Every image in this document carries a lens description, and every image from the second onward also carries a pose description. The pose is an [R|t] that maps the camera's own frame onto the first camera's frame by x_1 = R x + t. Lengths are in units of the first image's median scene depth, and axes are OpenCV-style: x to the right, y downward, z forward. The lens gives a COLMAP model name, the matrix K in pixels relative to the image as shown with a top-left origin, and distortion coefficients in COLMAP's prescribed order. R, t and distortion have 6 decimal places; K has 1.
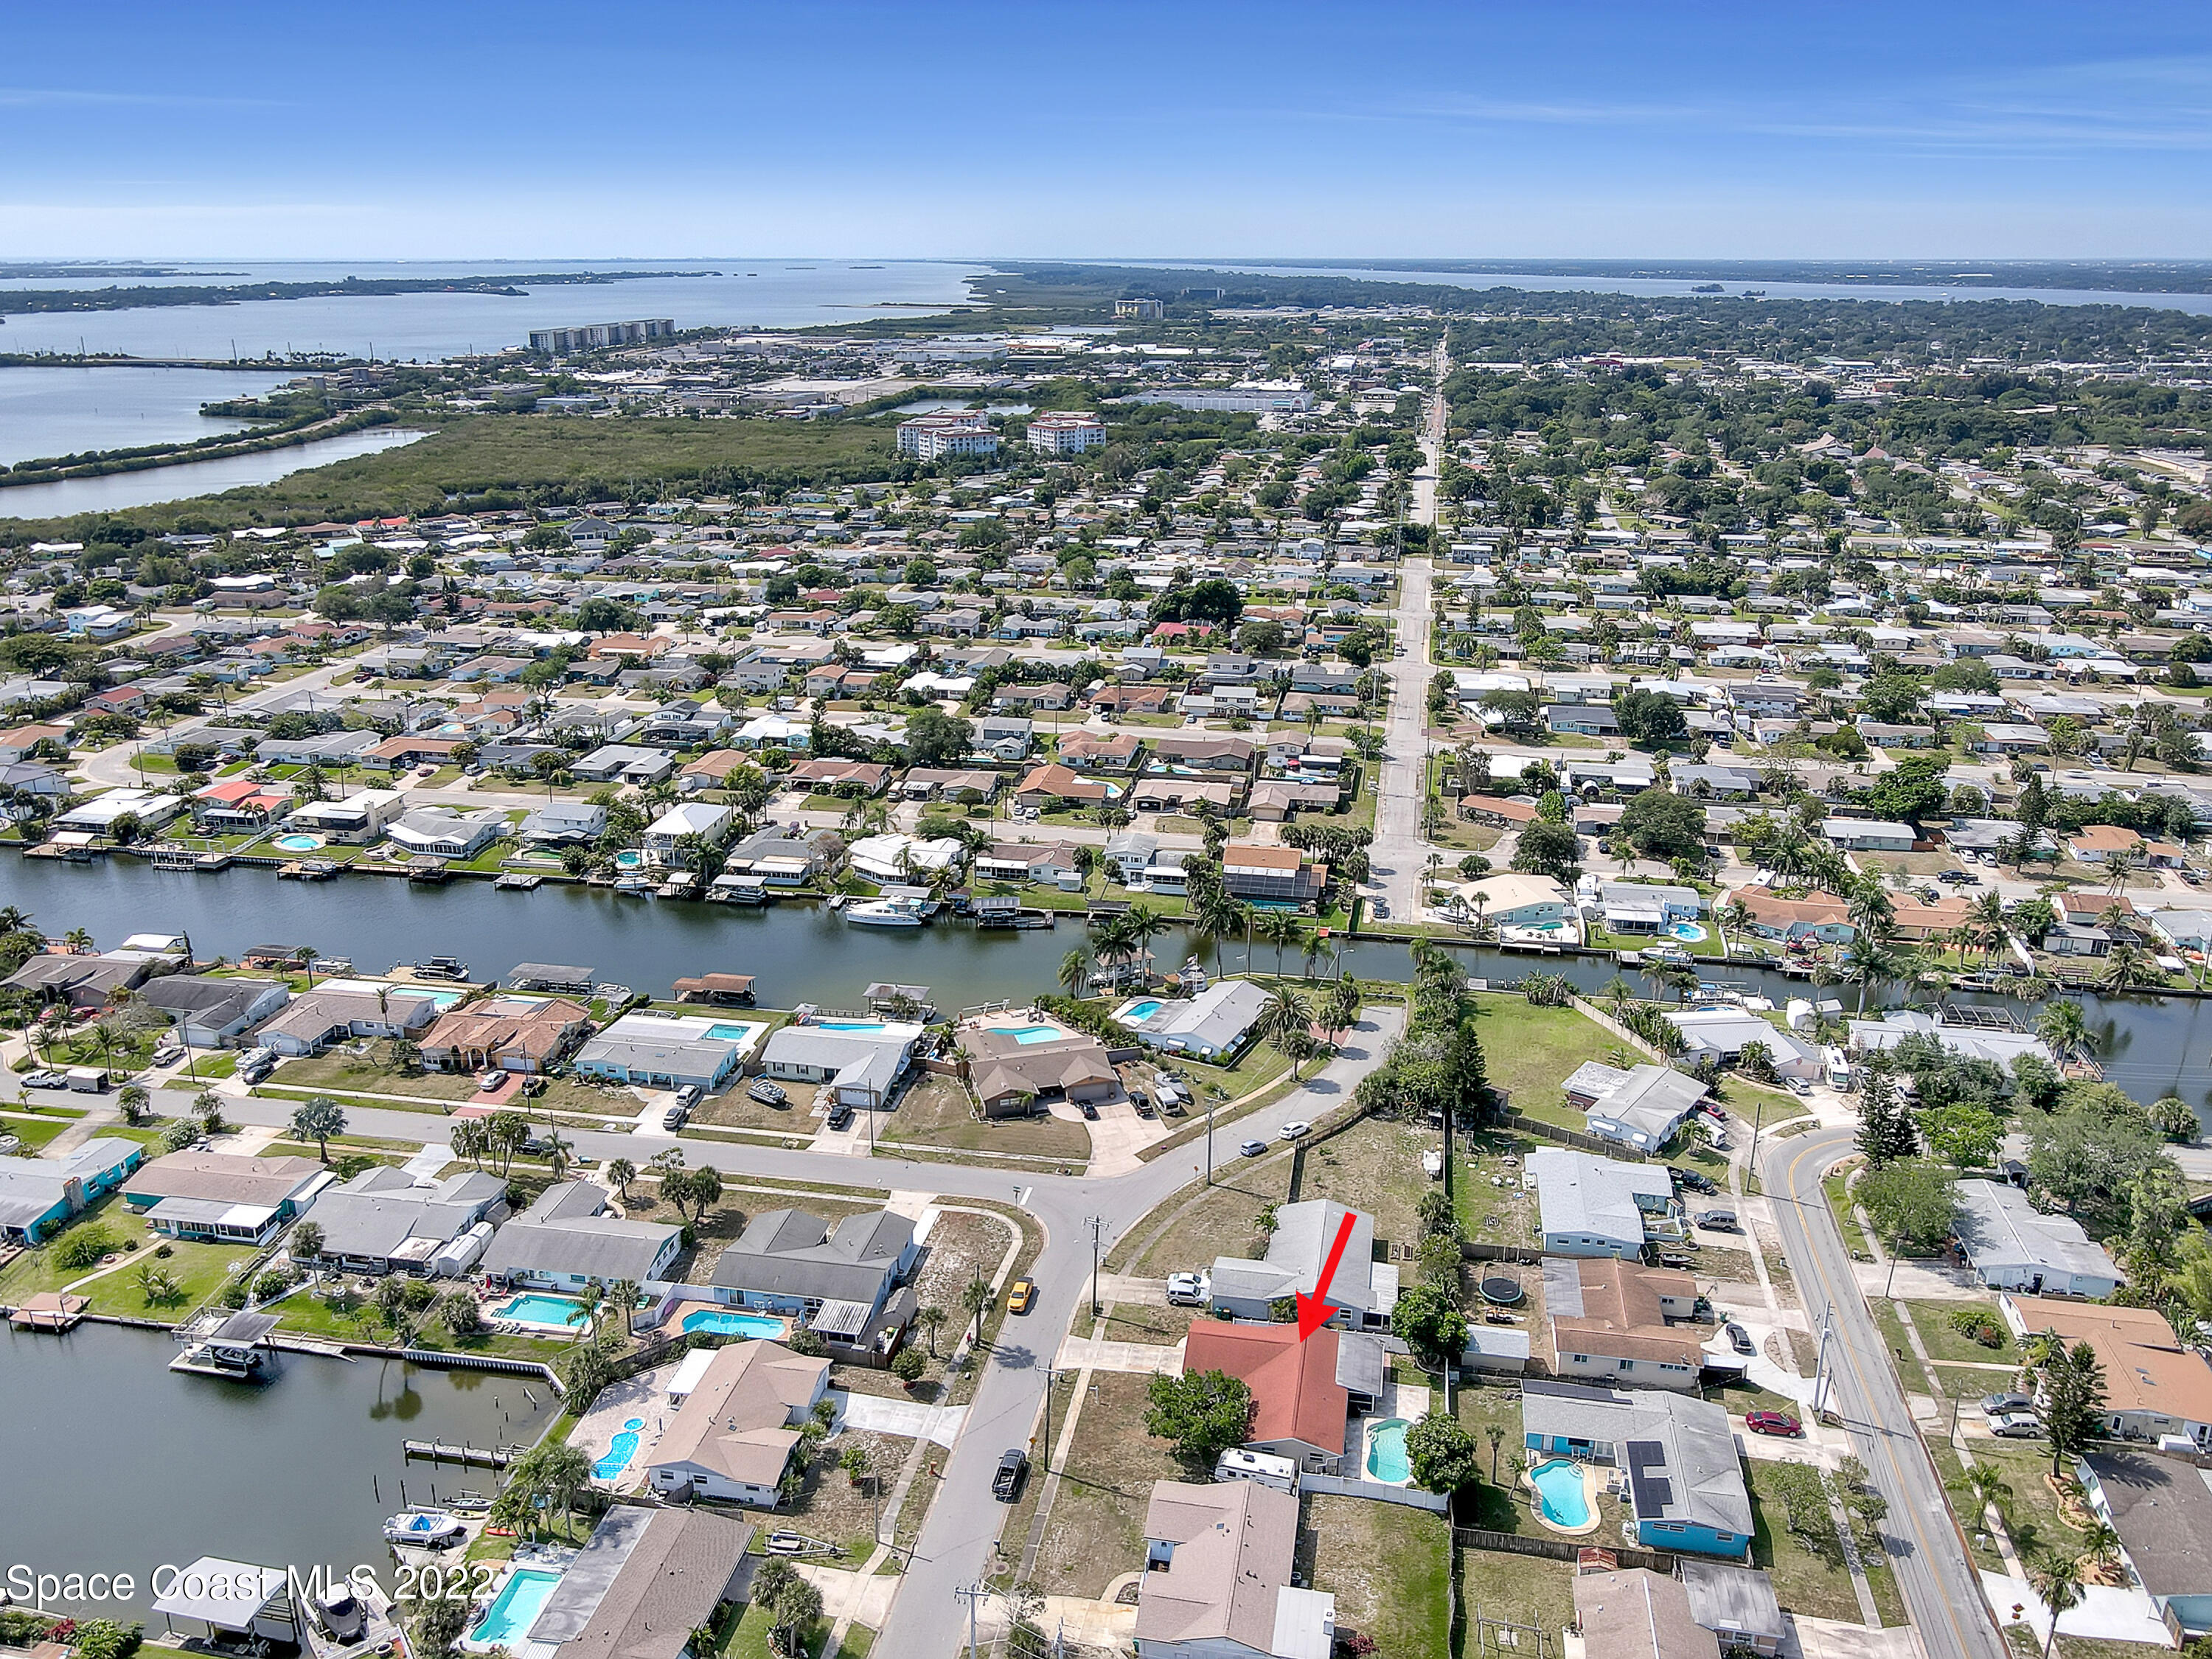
lens RADIAL K [[1749.8, 0, 1098.8], [0, 1749.8, 774.1], [0, 0, 1]] dist [0.001508, 0.044709]
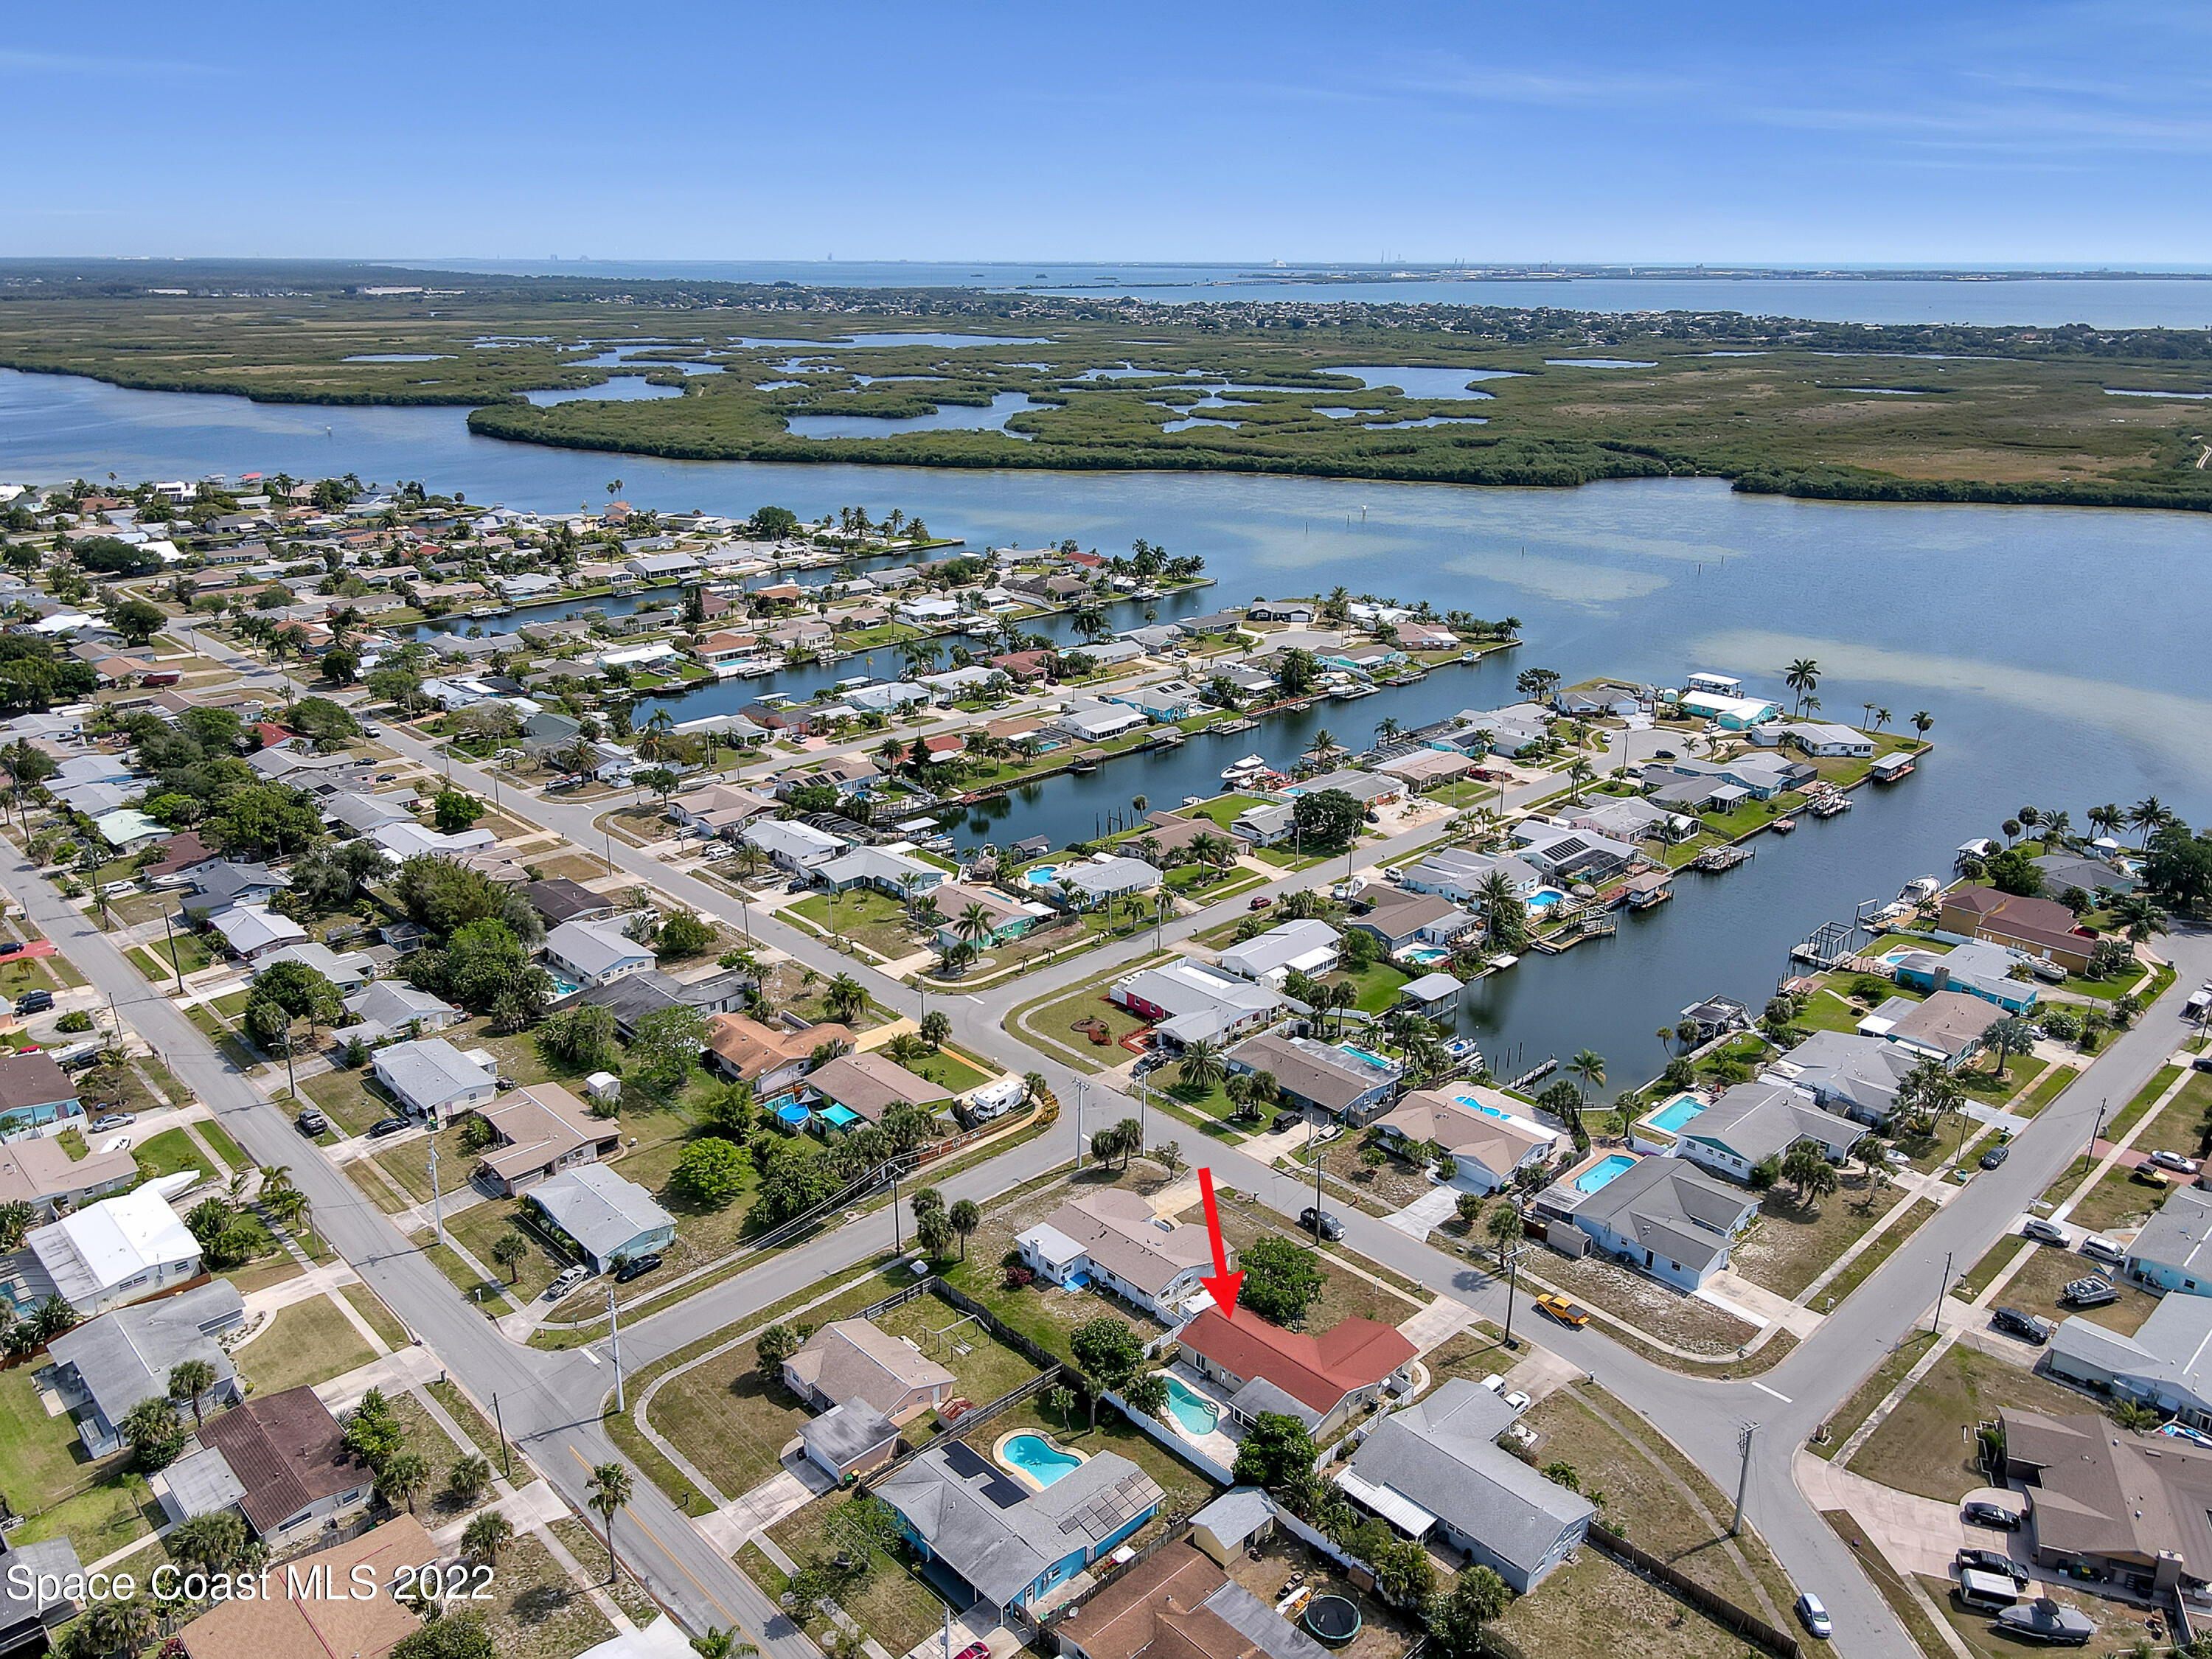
lens RADIAL K [[1672.4, 0, 1106.0], [0, 1672.4, 829.5], [0, 0, 1]] dist [-0.002607, 0.030210]
pose [[-0.577406, 0.267230, -0.771486, 0.469726], [-0.238373, 0.848572, 0.472338, -0.196591], [0.780884, 0.456632, -0.426271, 0.665069]]
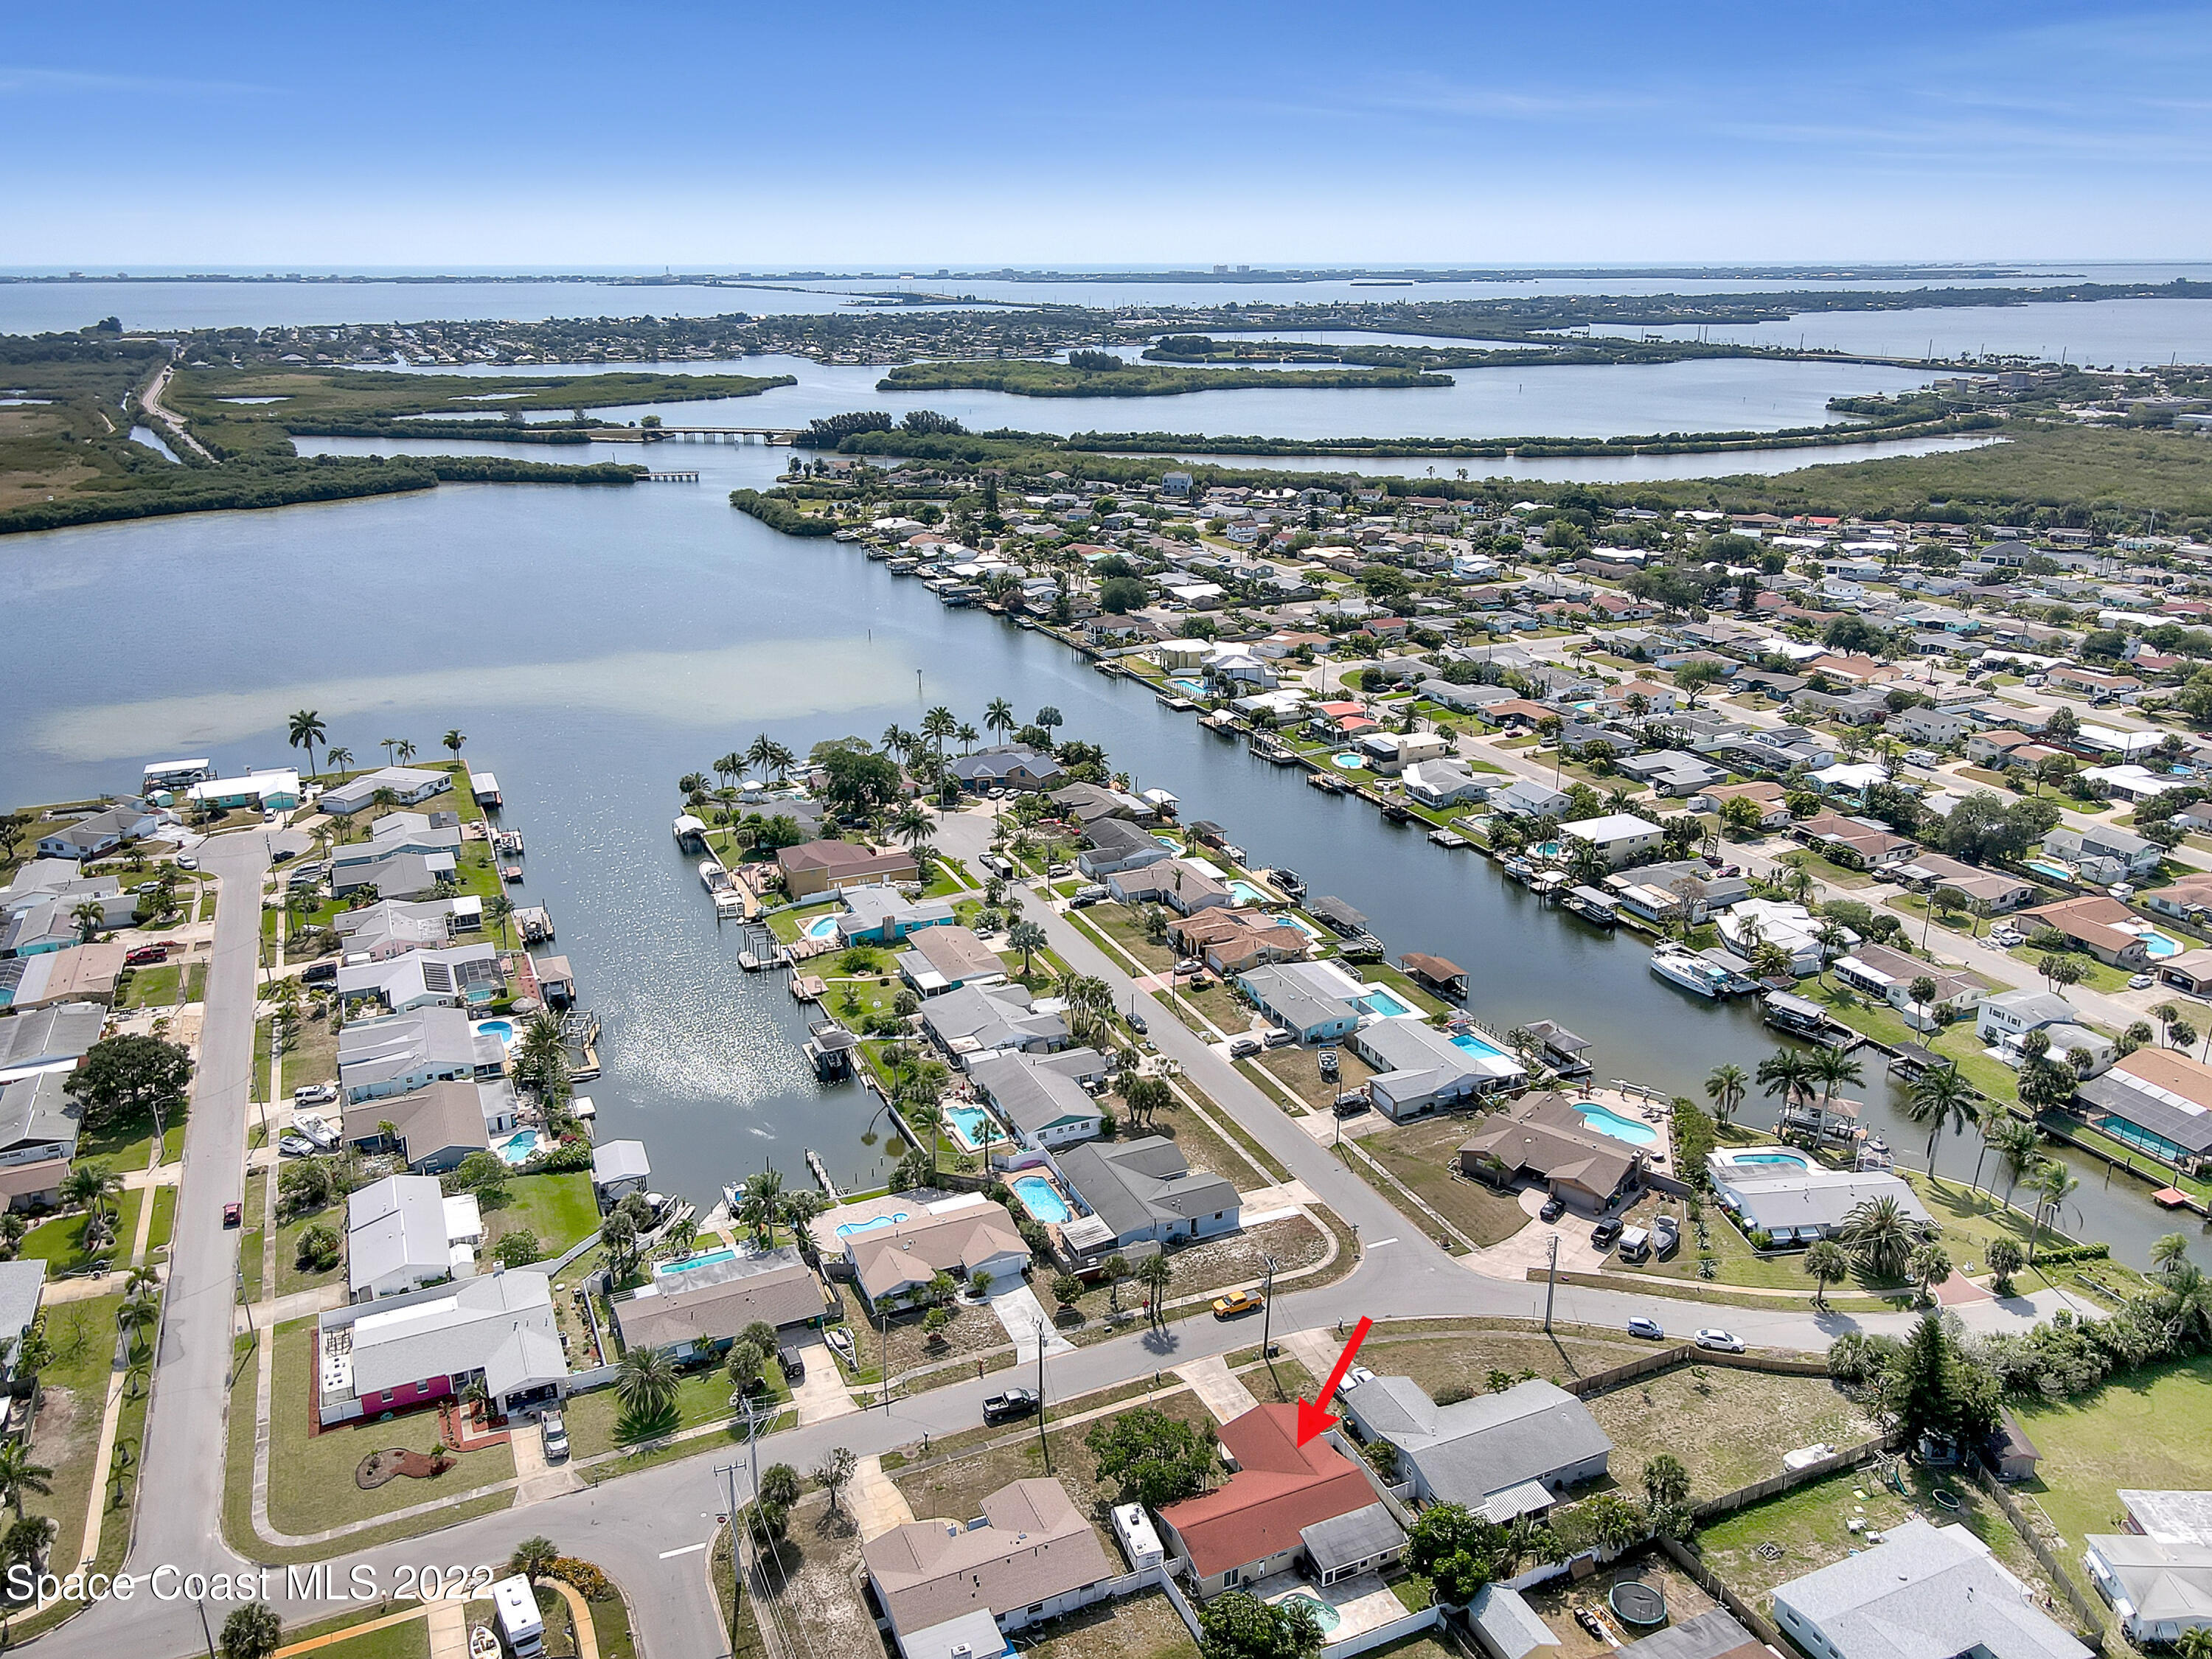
lens RADIAL K [[1672.4, 0, 1106.0], [0, 1672.4, 829.5], [0, 0, 1]] dist [-0.002607, 0.030210]
pose [[0.577026, 0.266487, -0.772027, 0.356569], [-0.234092, 0.959575, 0.156259, -0.058375], [0.782459, 0.090560, 0.616082, 0.202115]]
